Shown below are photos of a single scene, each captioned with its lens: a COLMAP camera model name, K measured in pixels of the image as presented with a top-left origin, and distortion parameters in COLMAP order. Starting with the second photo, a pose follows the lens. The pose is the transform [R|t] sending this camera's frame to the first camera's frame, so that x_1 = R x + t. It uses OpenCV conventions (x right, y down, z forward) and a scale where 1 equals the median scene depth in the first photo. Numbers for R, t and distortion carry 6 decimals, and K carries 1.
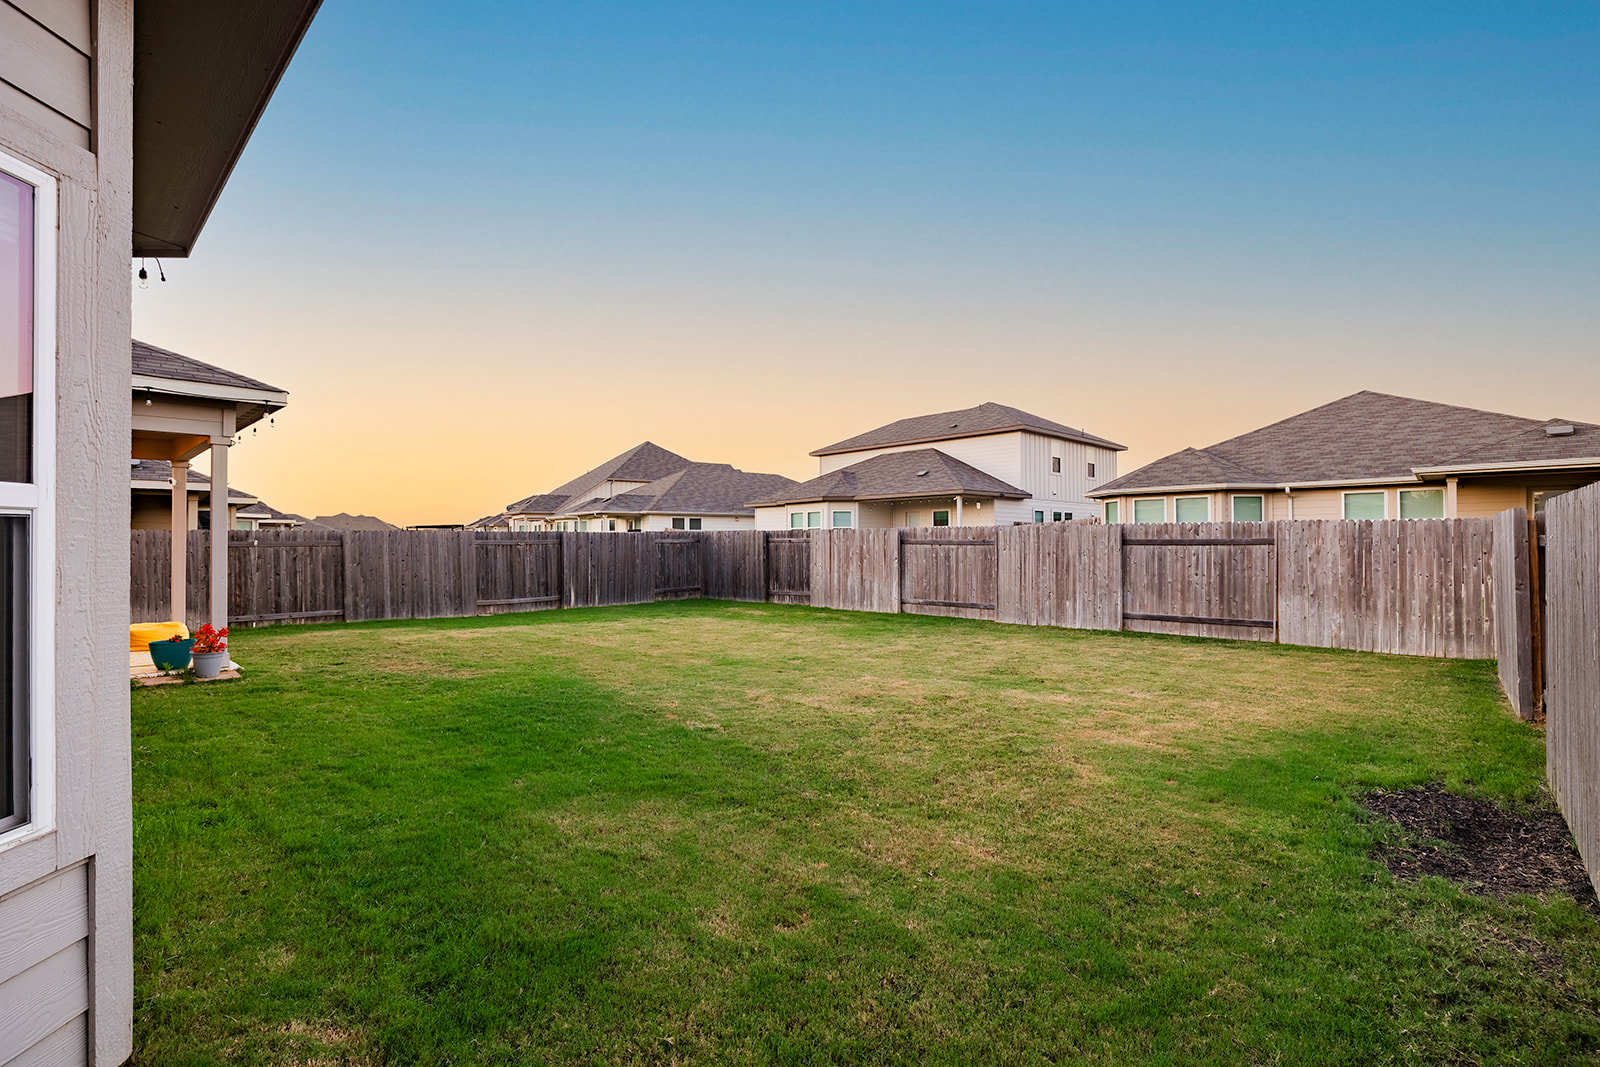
lens RADIAL K [[751.4, 0, 800.0], [0, 751.4, 533.5], [0, 0, 1]] dist [-0.000324, 0.000069]
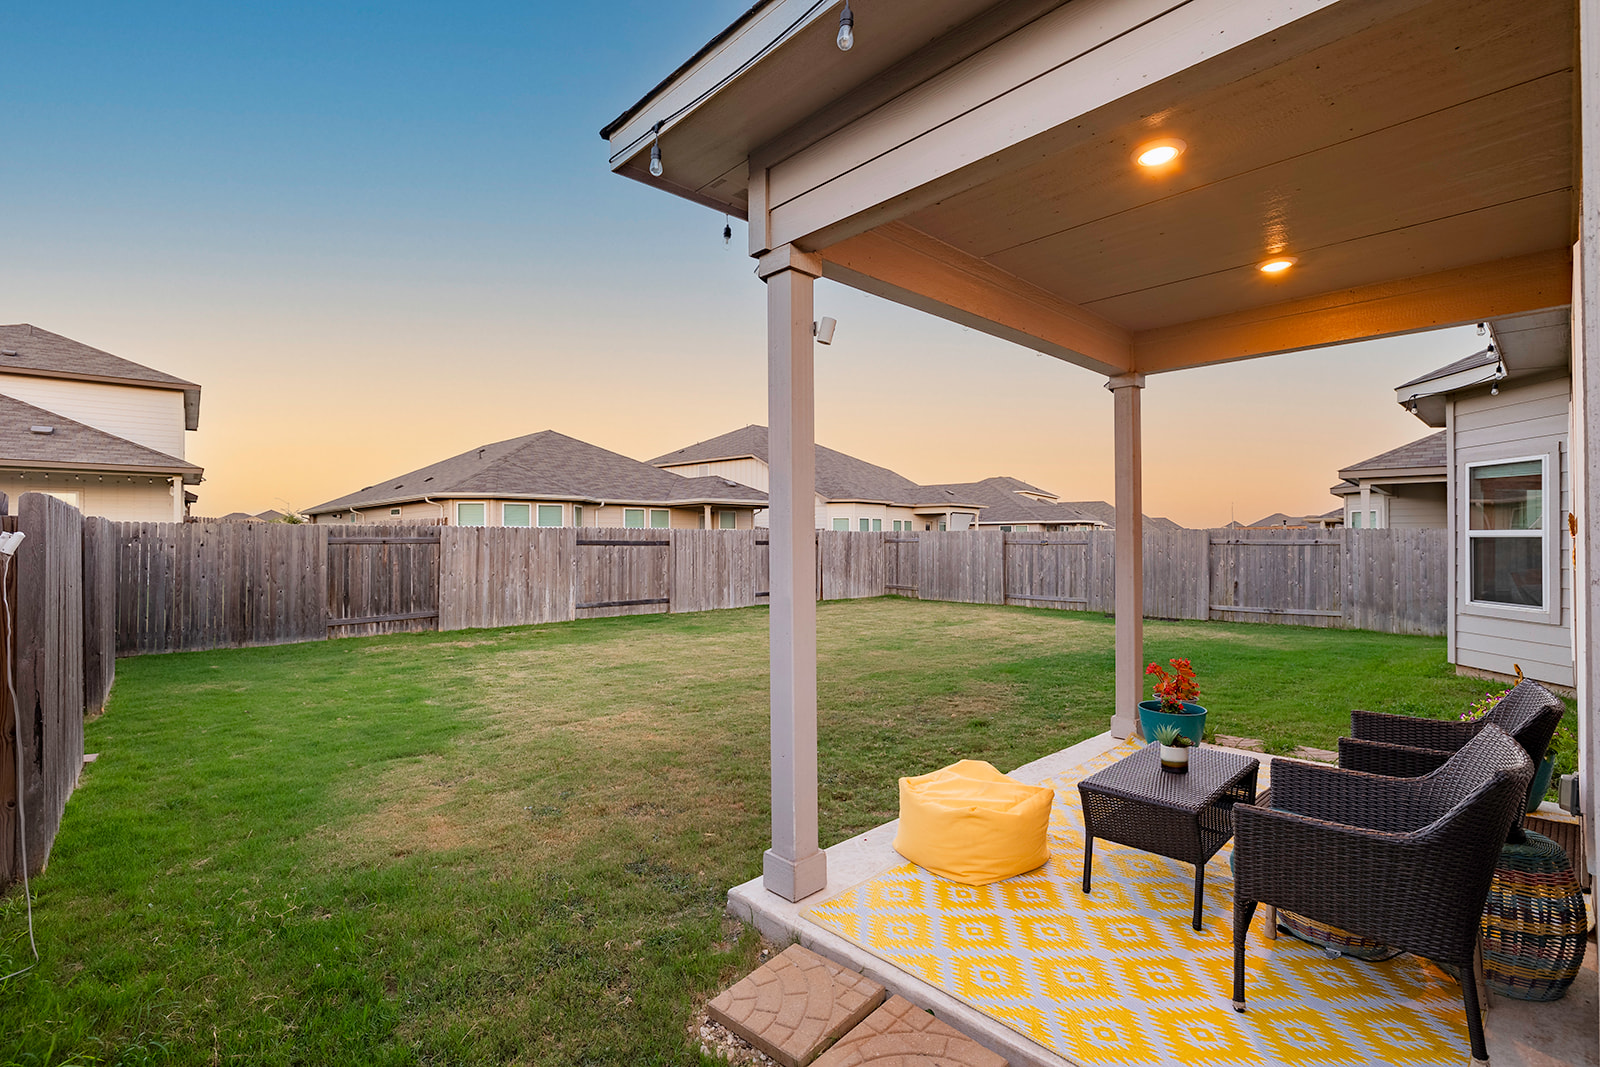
lens RADIAL K [[707.1, 0, 800.0], [0, 707.1, 533.5], [0, 0, 1]] dist [-0.012108, 0.000207]
pose [[0.065606, 0.012048, 0.997773, -0.681198], [-0.009139, 0.999892, -0.011472, 0.007299], [-0.997804, -0.008366, 0.065709, 0.637310]]
